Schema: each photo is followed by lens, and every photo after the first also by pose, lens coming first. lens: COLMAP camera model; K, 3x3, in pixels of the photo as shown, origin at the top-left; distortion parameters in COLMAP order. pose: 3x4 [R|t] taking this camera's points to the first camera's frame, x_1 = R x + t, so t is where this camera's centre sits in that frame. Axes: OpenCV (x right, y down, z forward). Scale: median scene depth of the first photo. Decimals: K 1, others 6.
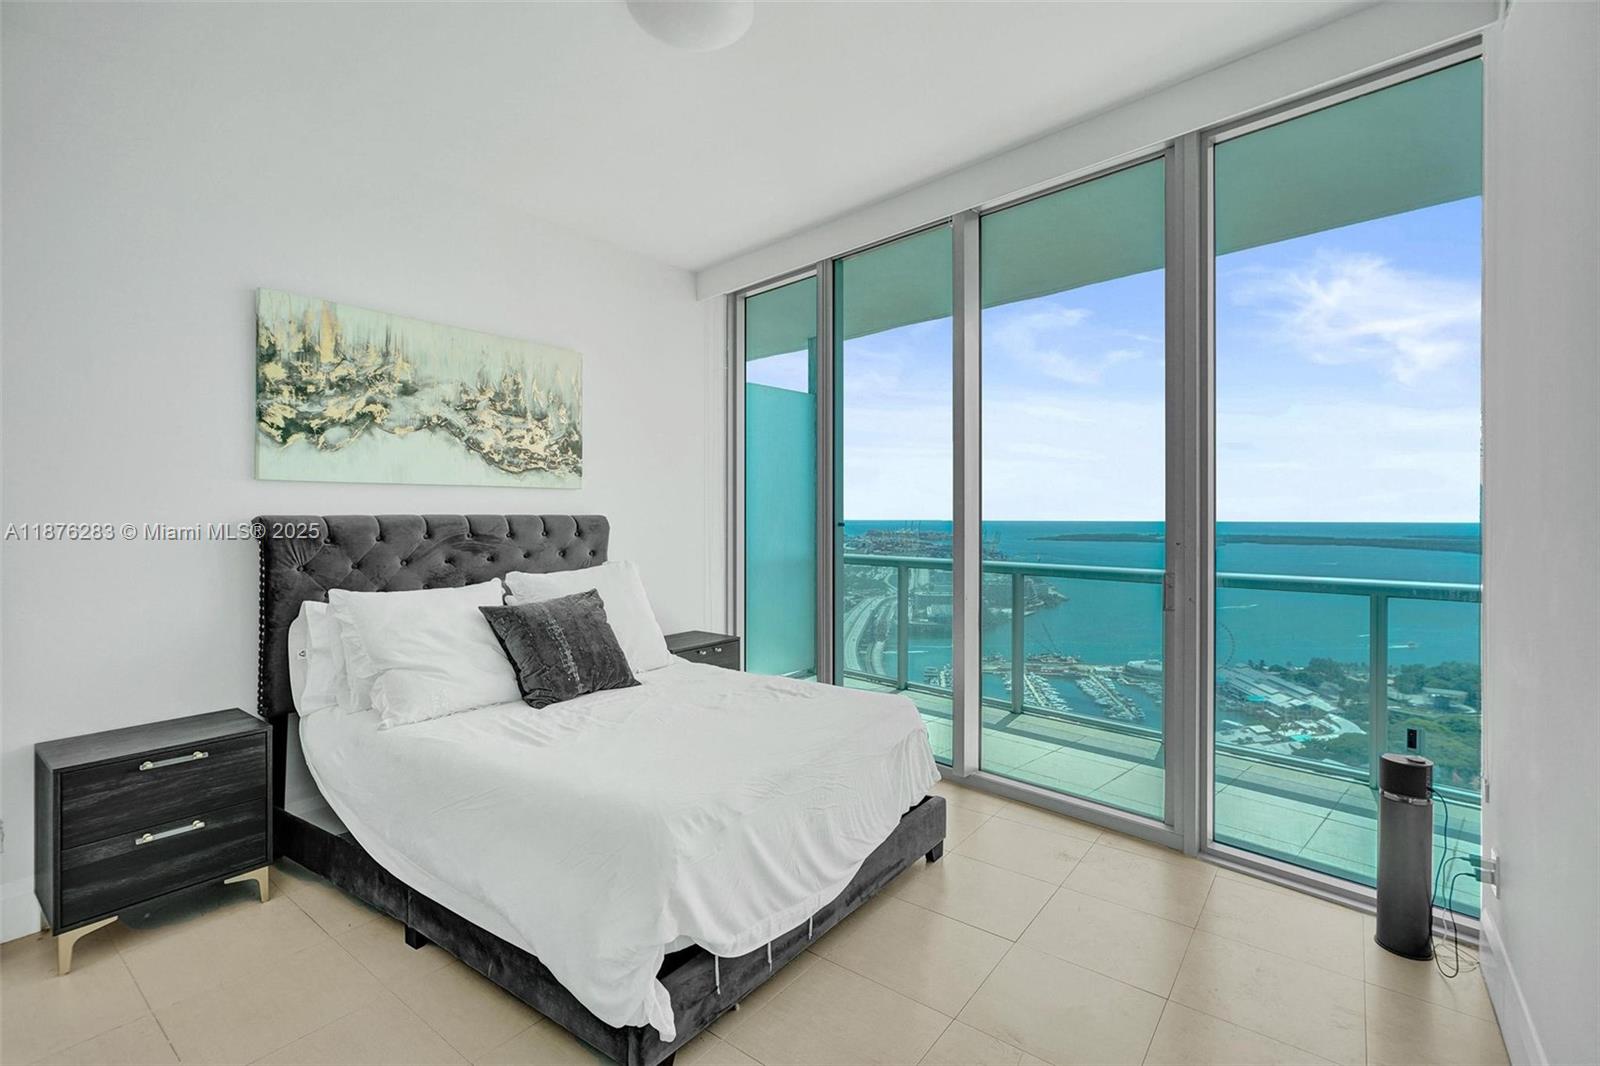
lens RADIAL K [[727.8, 0, 805.4], [0, 727.8, 527.0], [0, 0, 1]] dist [-0.001529, 0.001879]
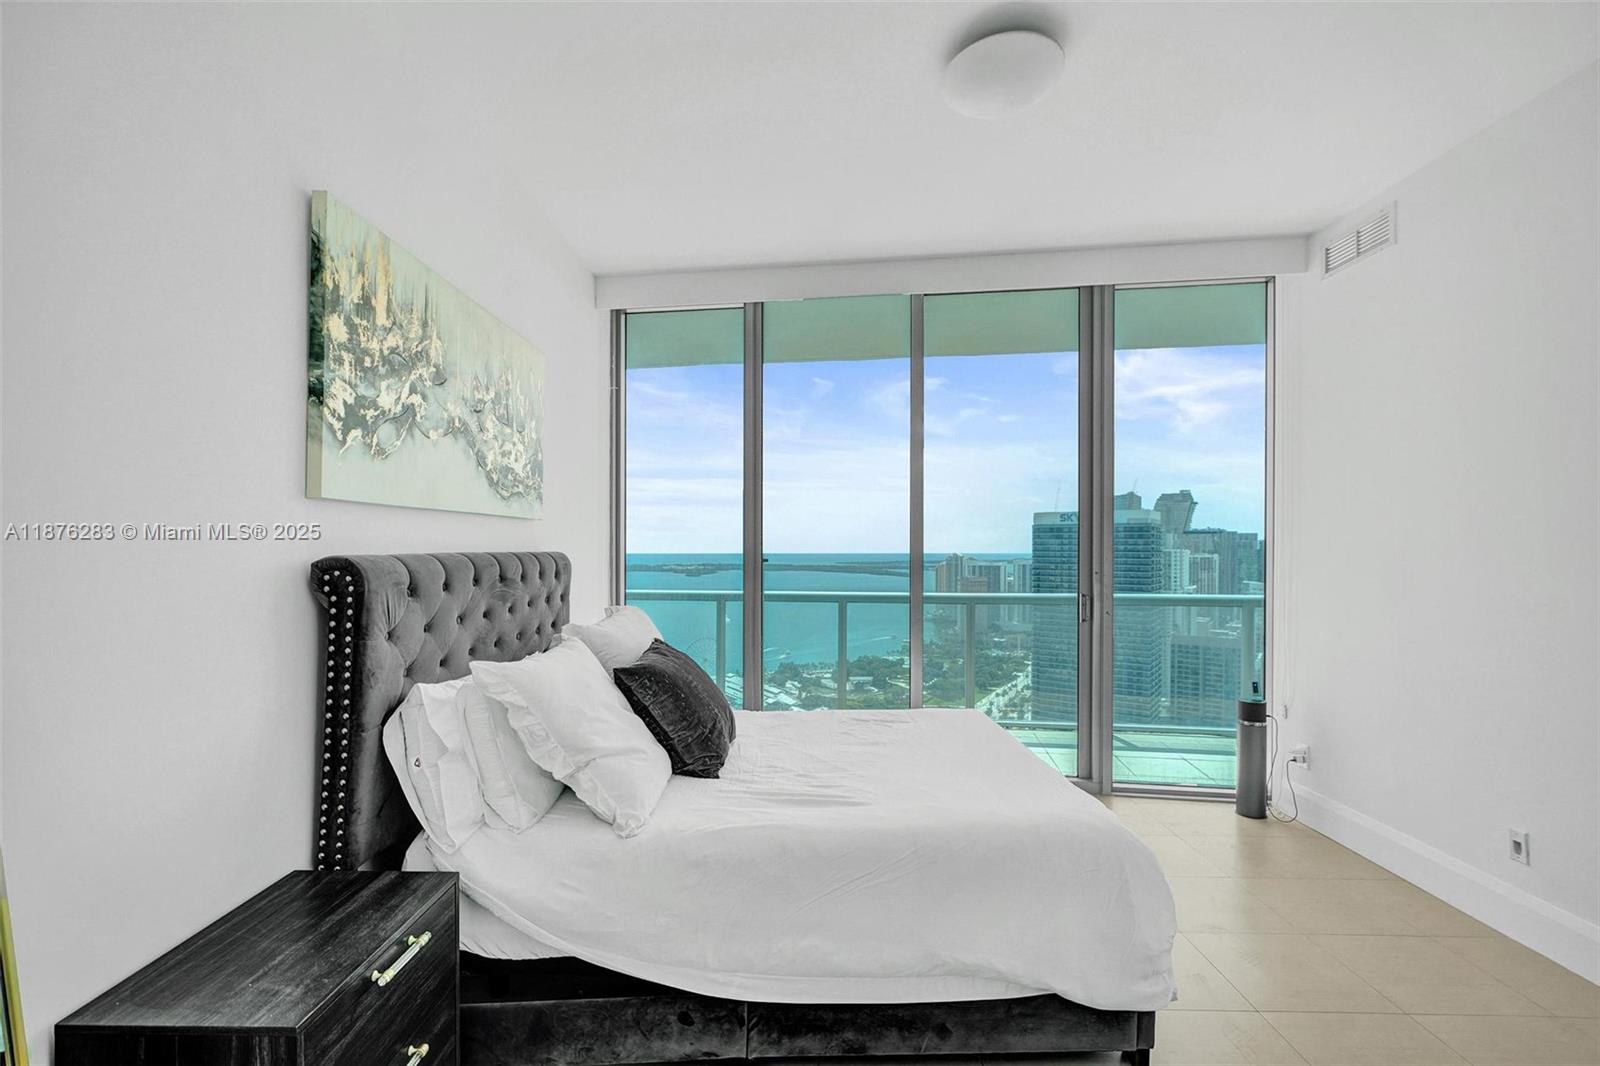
lens RADIAL K [[714.8, 0, 793.7], [0, 714.8, 554.8], [0, 0, 1]] dist [0.001153, 0.000313]
pose [[0.802918, -0.007258, 0.596046, -0.742288], [0.011848, 0.999923, -0.003784, -0.008975], [-0.595972, 0.010100, 0.802942, 0.250695]]
